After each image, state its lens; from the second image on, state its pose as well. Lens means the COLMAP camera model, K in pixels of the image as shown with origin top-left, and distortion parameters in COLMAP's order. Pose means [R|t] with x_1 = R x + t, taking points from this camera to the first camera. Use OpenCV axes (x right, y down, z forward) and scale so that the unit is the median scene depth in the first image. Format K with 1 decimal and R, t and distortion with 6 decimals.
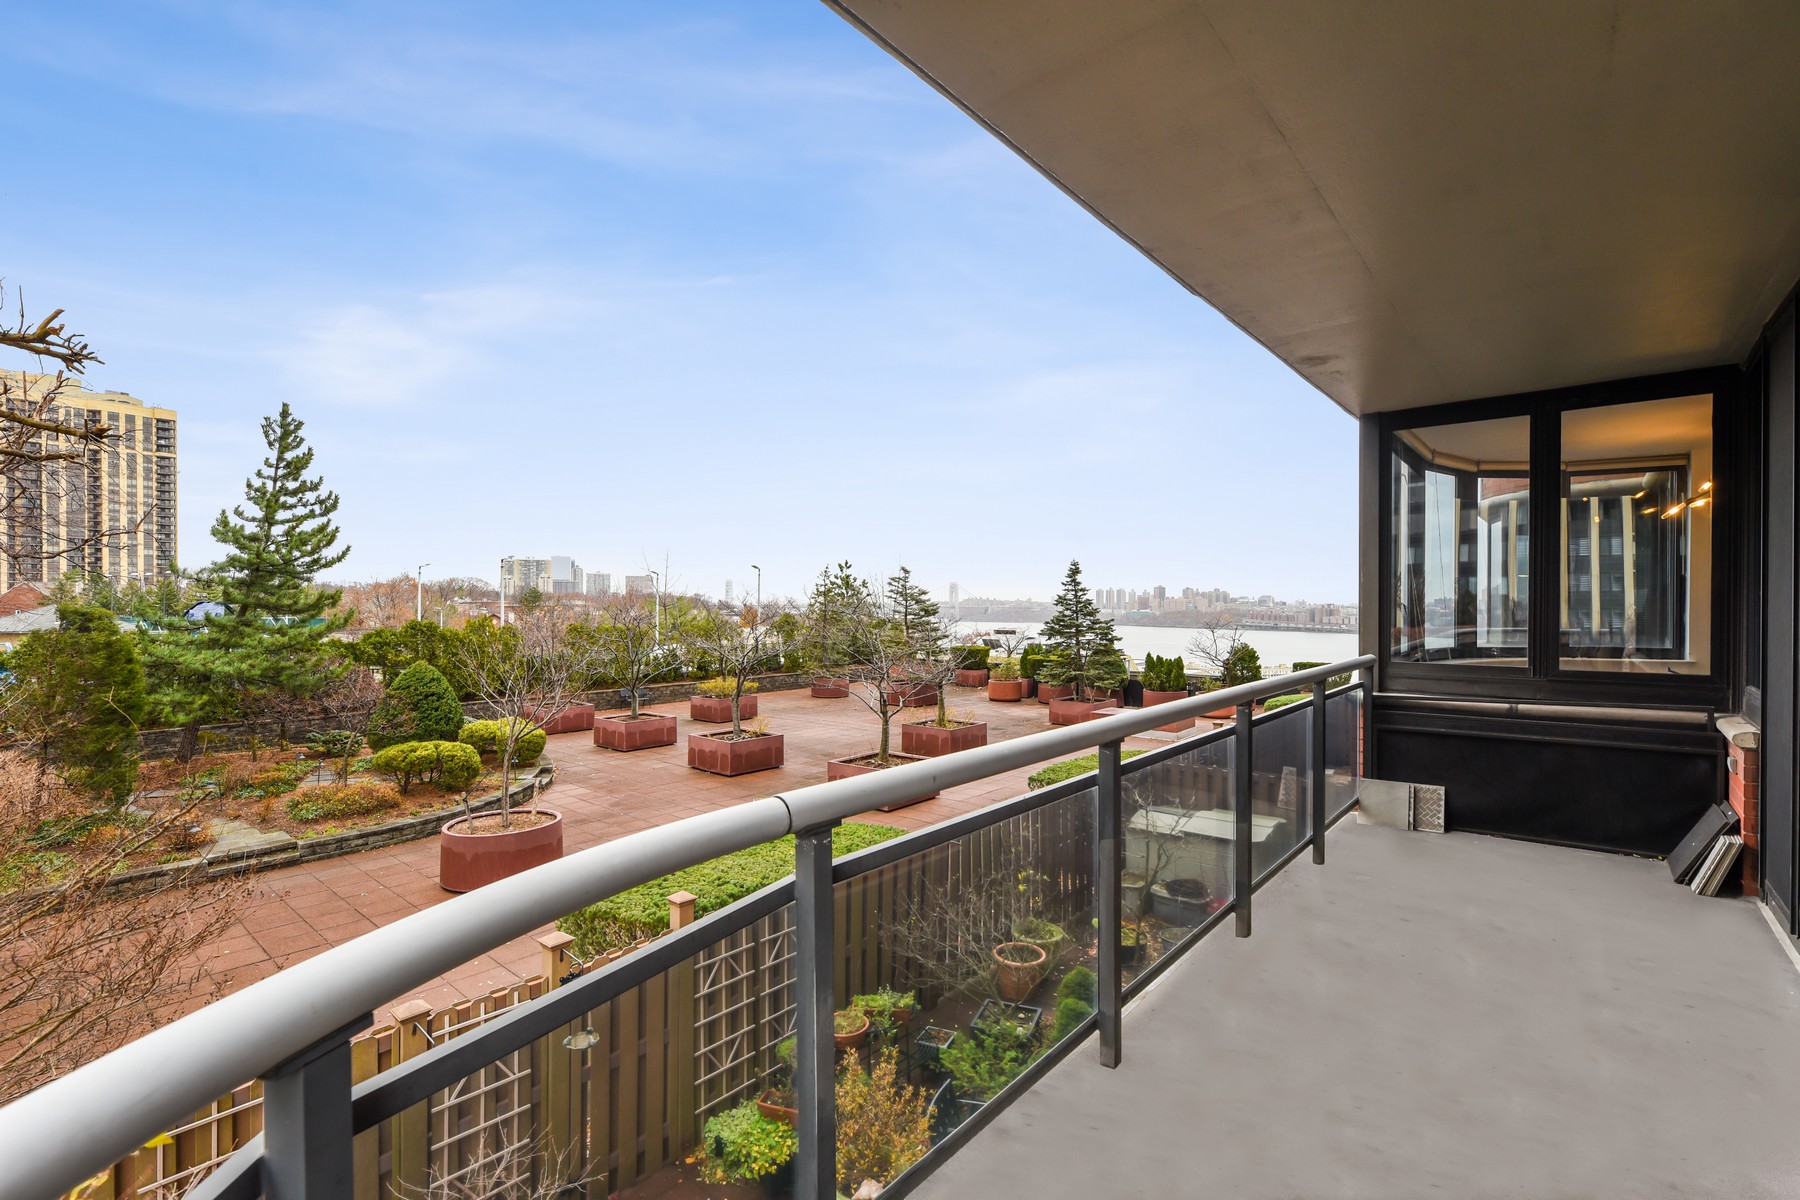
lens RADIAL K [[805.9, 0, 891.3], [0, 805.9, 601.9], [0, 0, 1]] dist [0.000054, -0.000137]
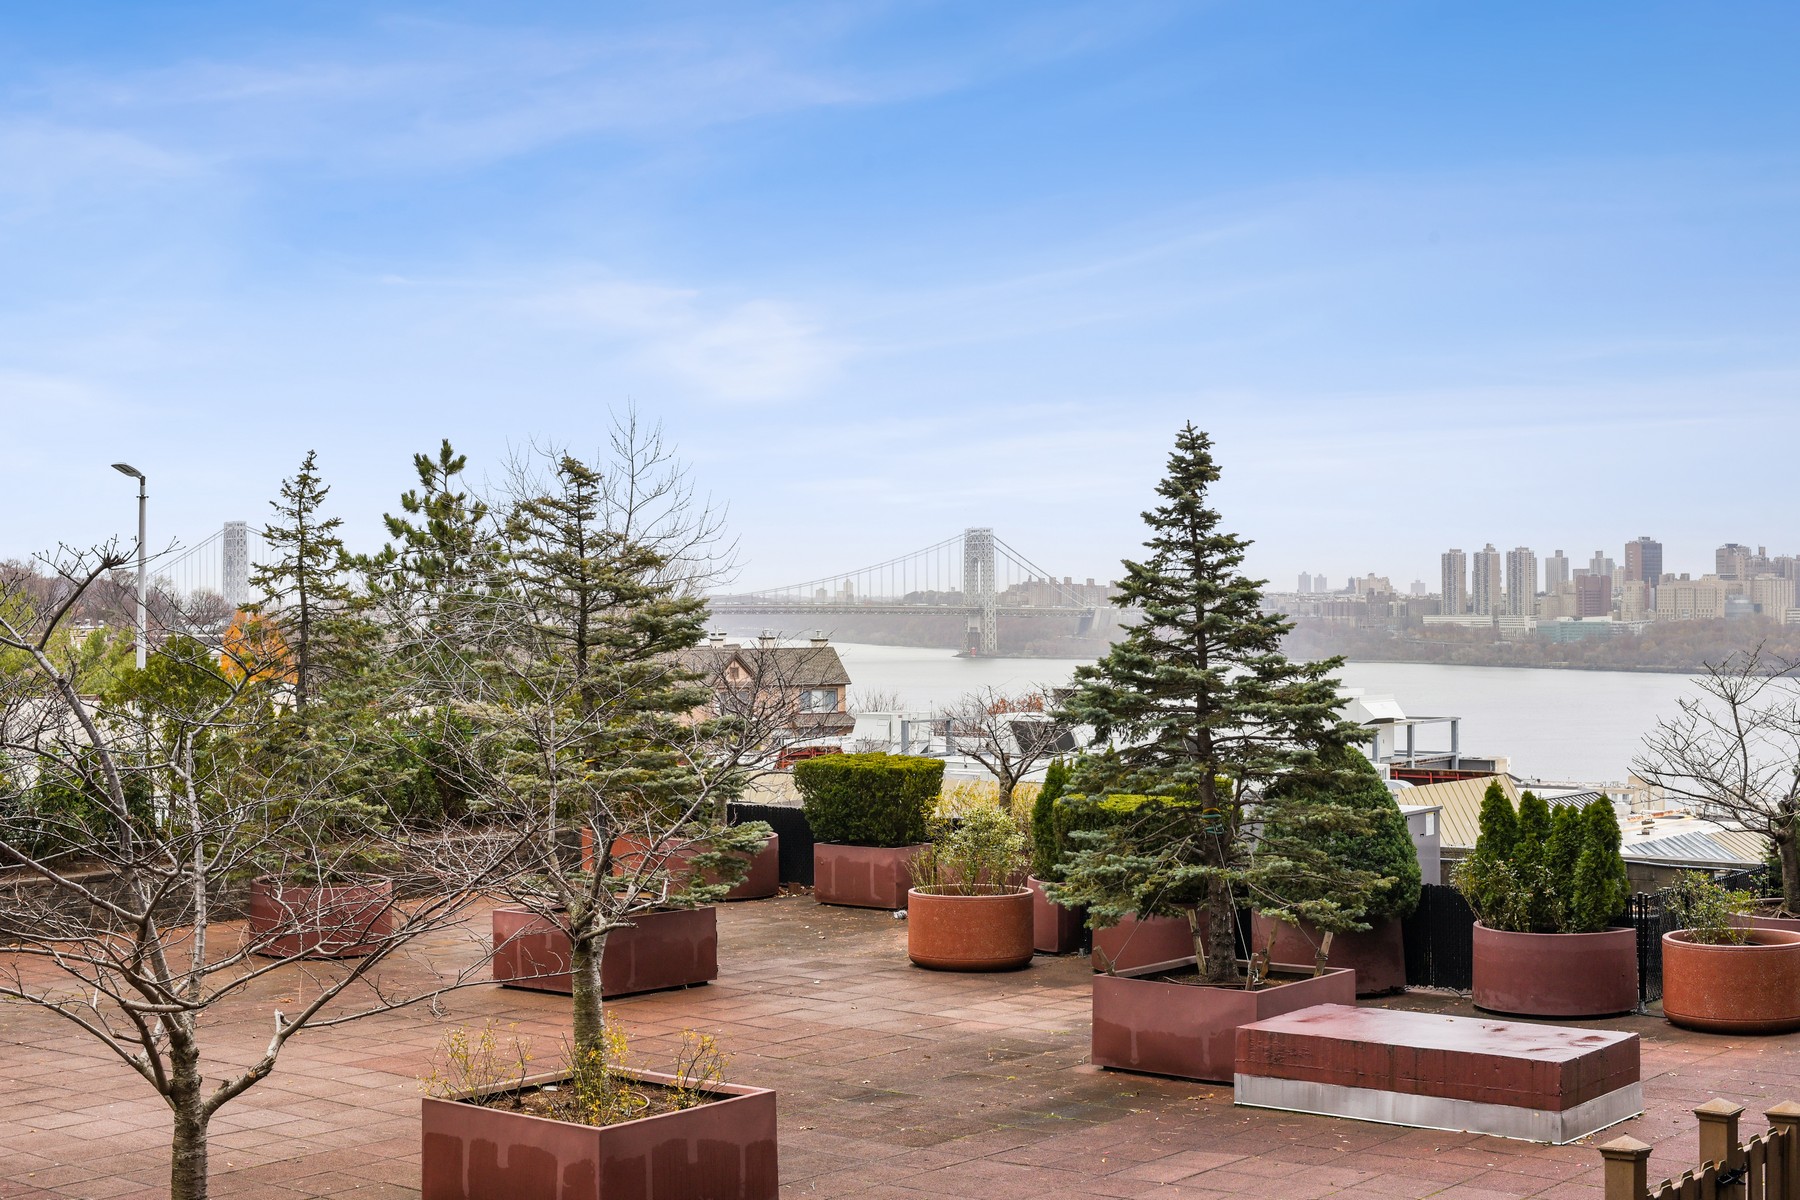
lens RADIAL K [[2659.5, 0, 895.8], [0, 2659.5, 597.1], [0, 0, 1]] dist [-0.108615, 0.000000]
pose [[0.998991, -0.003969, 0.044727, 0.093004], [0.003905, 0.999991, 0.001528, 0.000292], [-0.044733, -0.001352, 0.998998, 0.158381]]
